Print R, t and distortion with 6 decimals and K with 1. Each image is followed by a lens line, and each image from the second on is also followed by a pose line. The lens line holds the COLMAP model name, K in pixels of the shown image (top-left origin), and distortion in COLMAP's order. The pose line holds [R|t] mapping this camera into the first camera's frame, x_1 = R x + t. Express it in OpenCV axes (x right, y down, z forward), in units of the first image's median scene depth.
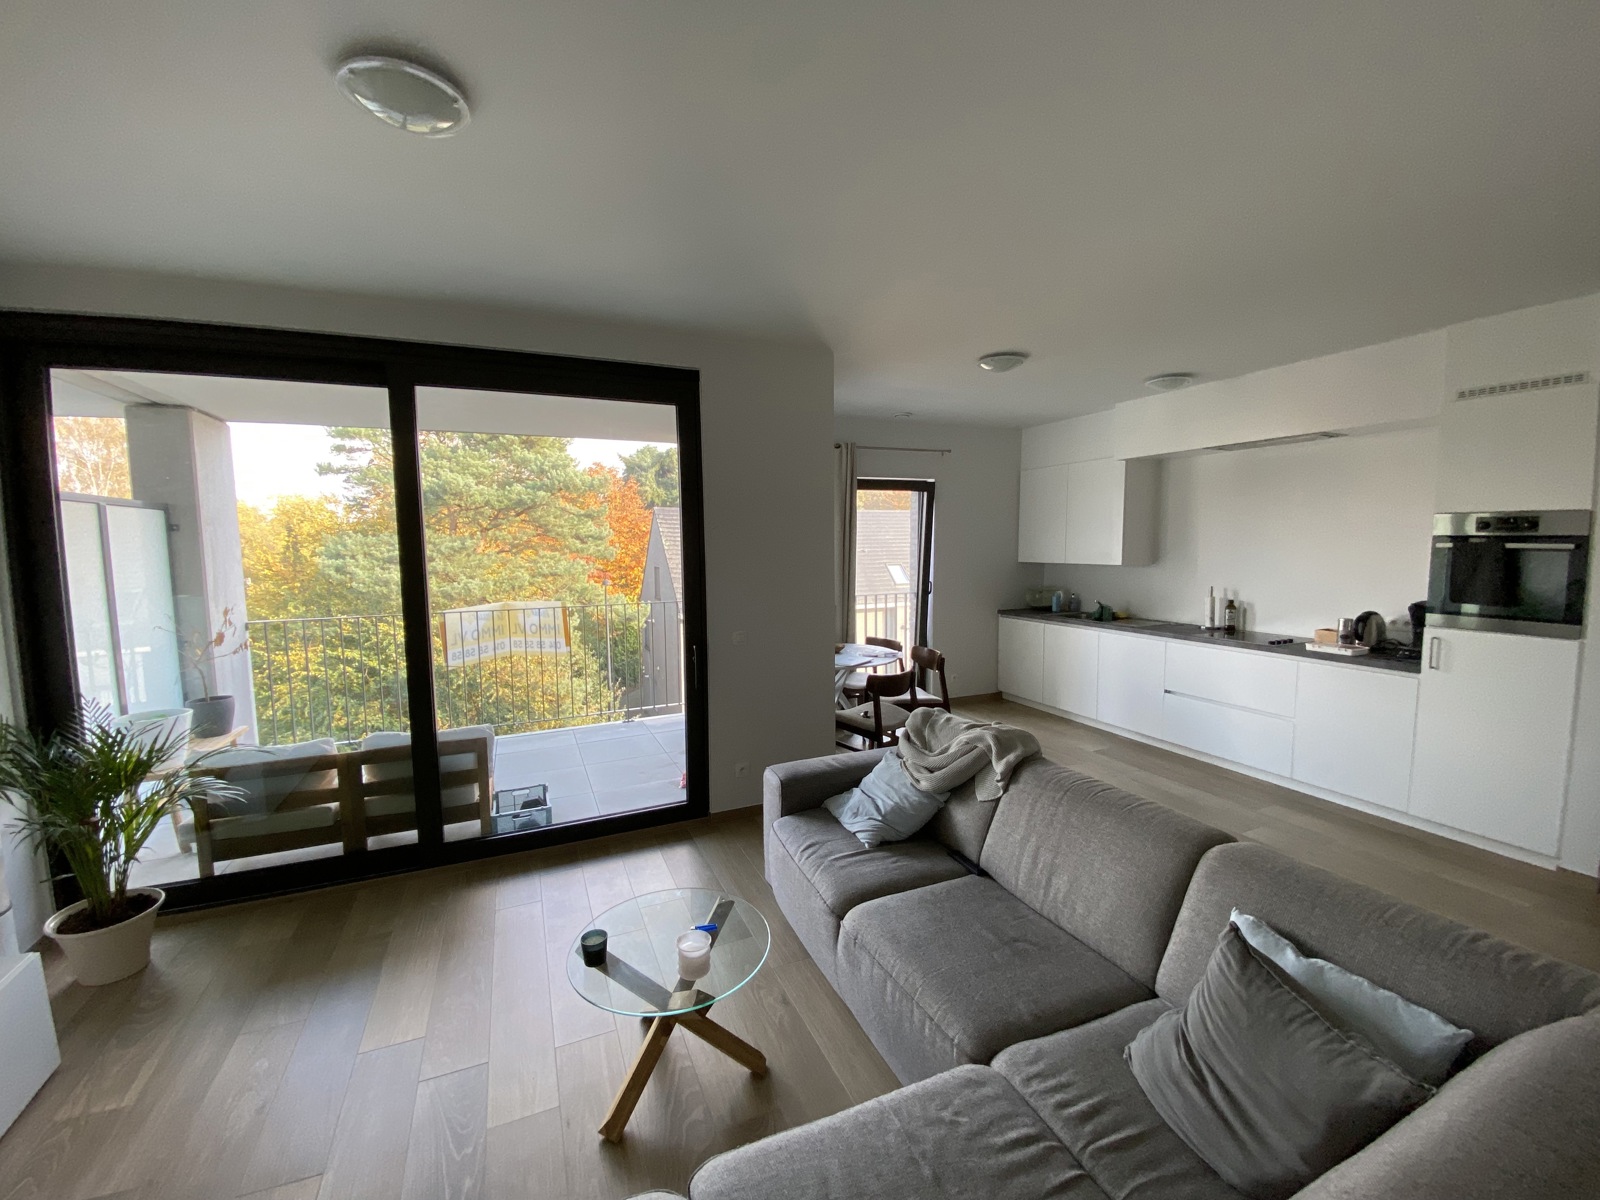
lens RADIAL K [[647.9, 0, 795.6], [0, 647.9, 602.6], [0, 0, 1]] dist [0.010102, -0.010419]
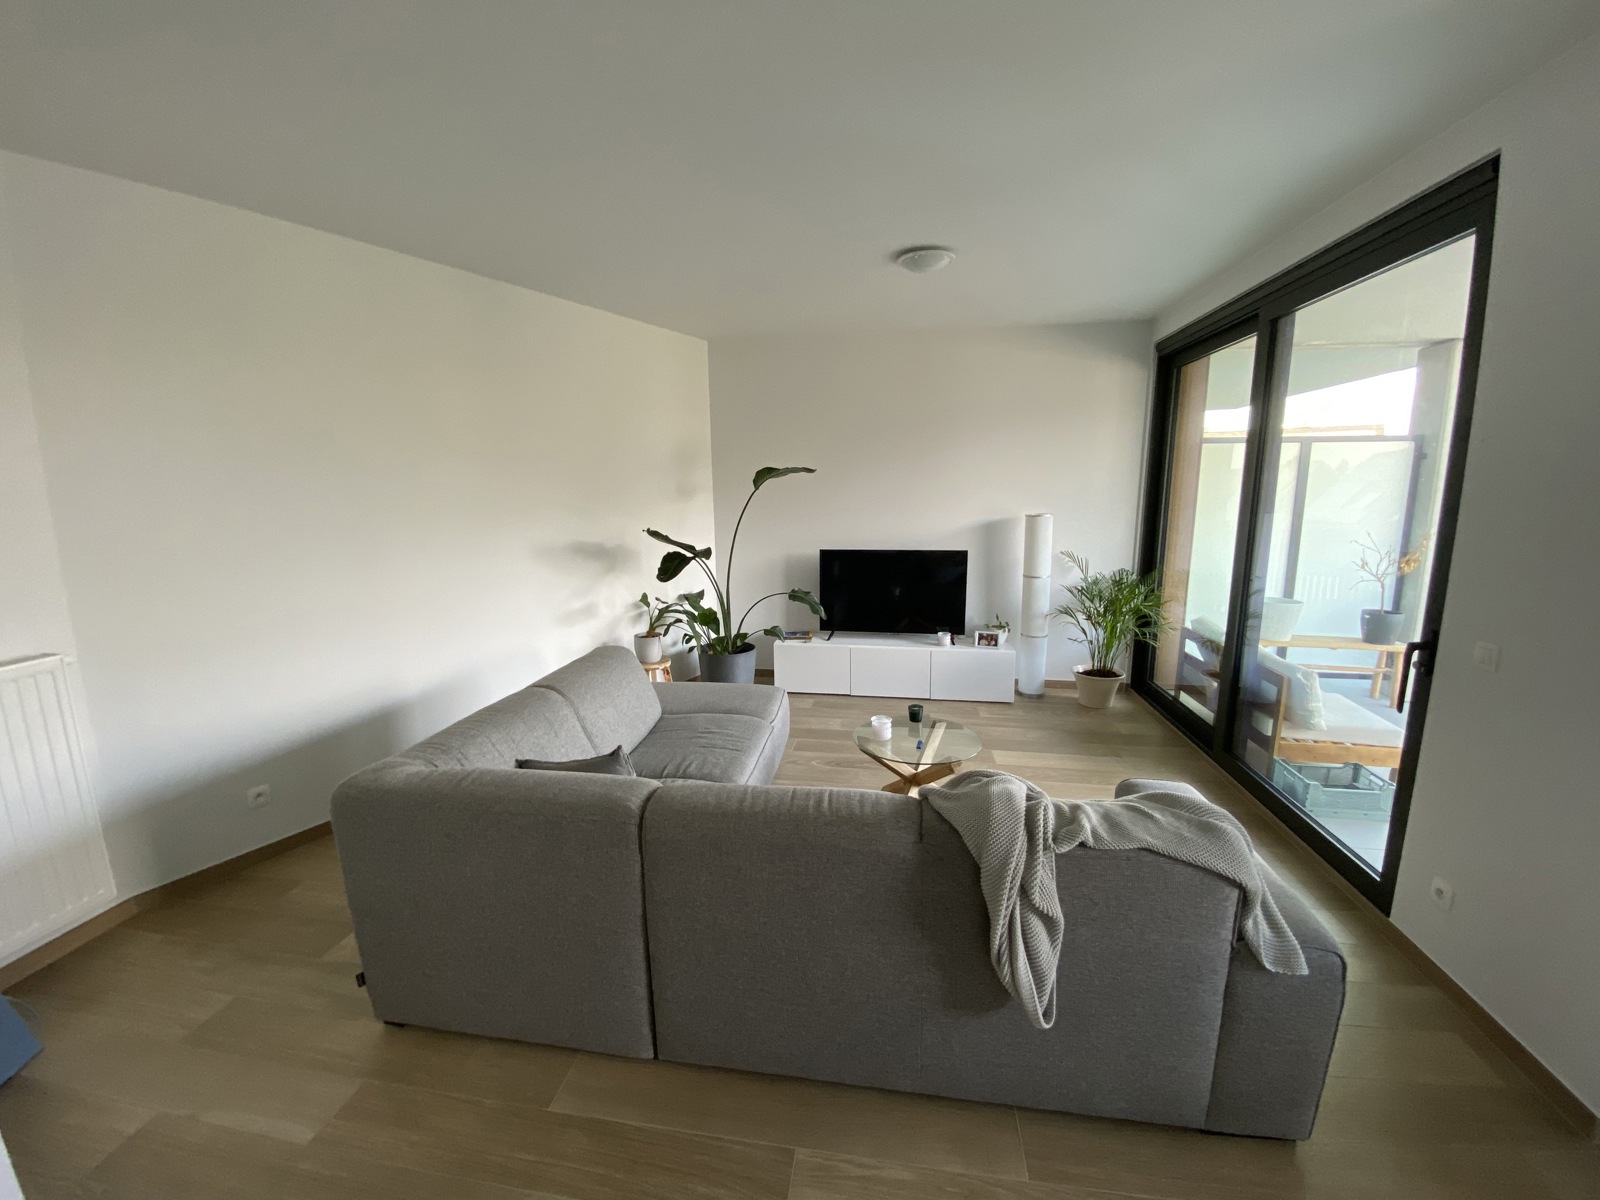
lens RADIAL K [[647.9, 0, 794.2], [0, 647.9, 602.9], [0, 0, 1]] dist [0.010102, -0.010419]
pose [[-0.549209, 0.164840, -0.819266, 0.668230], [-0.061867, 0.969643, 0.236570, -0.079622], [0.833392, 0.180612, -0.522338, 0.846636]]
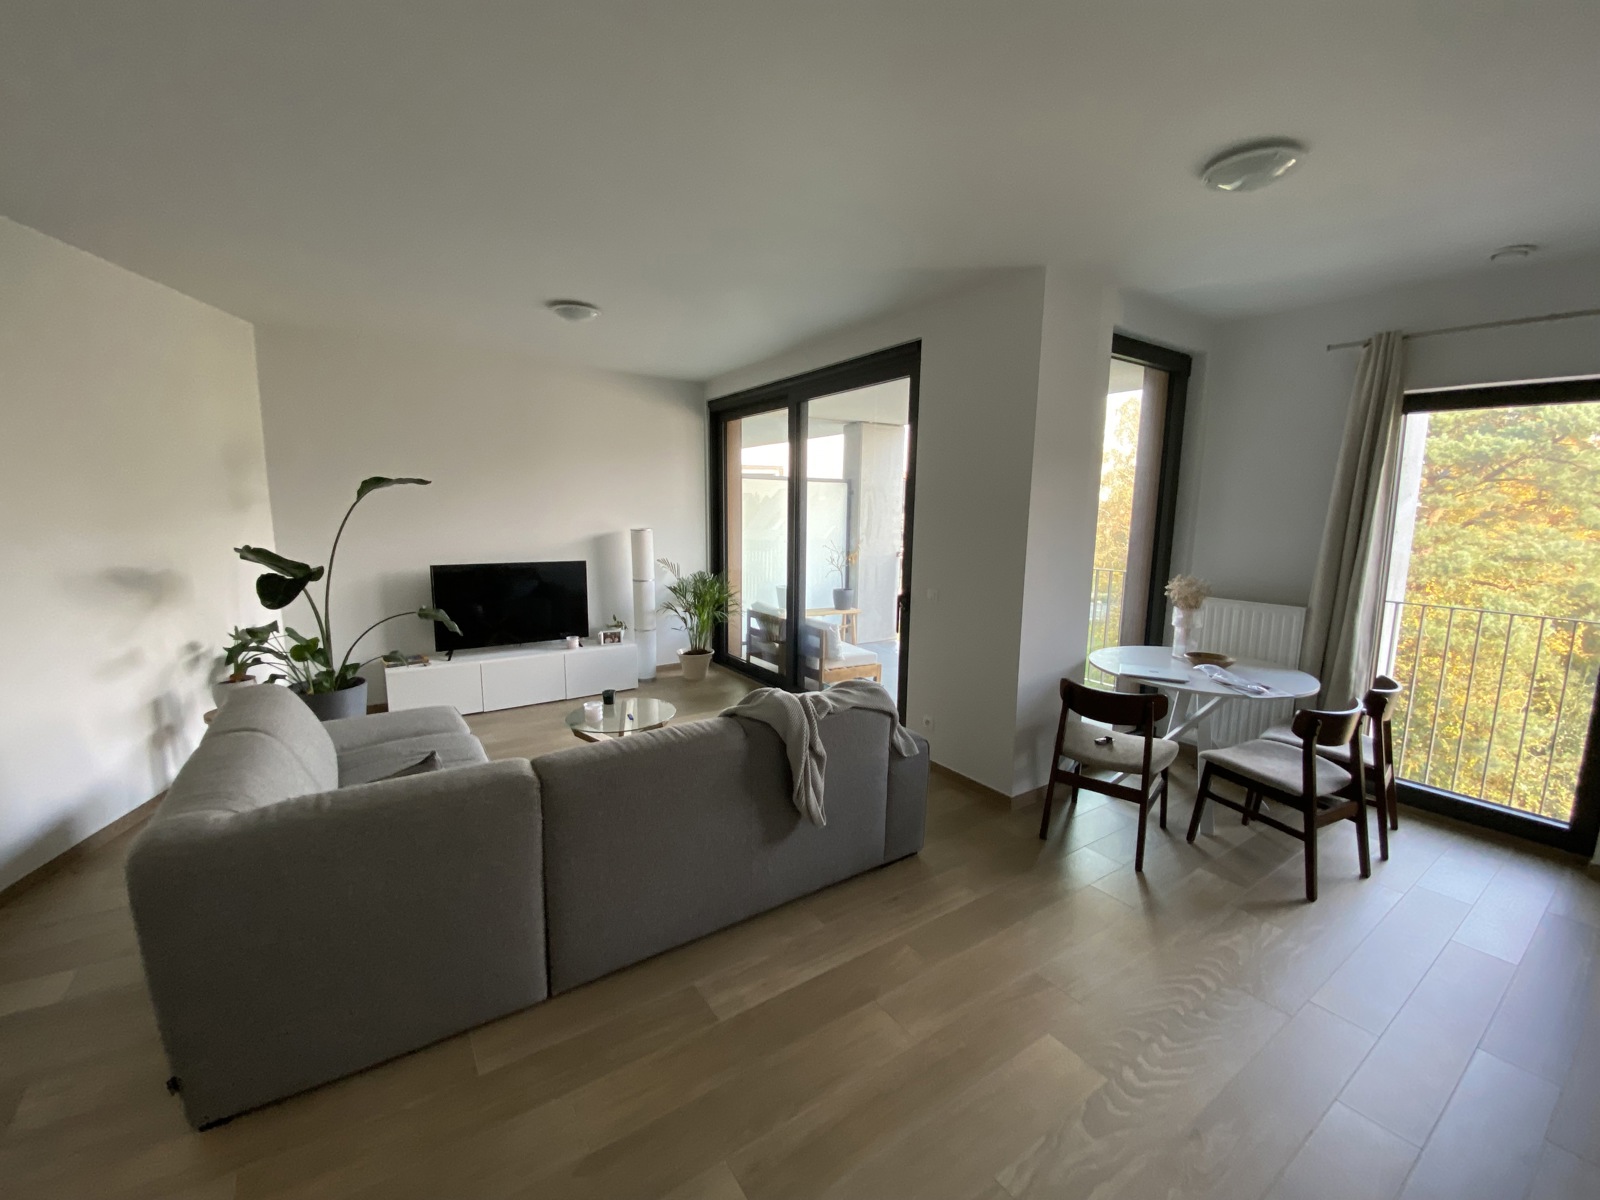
lens RADIAL K [[647.9, 0, 794.2], [0, 647.9, 603.9], [0, 0, 1]] dist [0.010102, -0.010419]
pose [[0.172265, 0.158827, -0.972162, 0.923954], [-0.106331, 0.984147, 0.141944, -0.057258], [0.979295, 0.078919, 0.186422, 0.627109]]
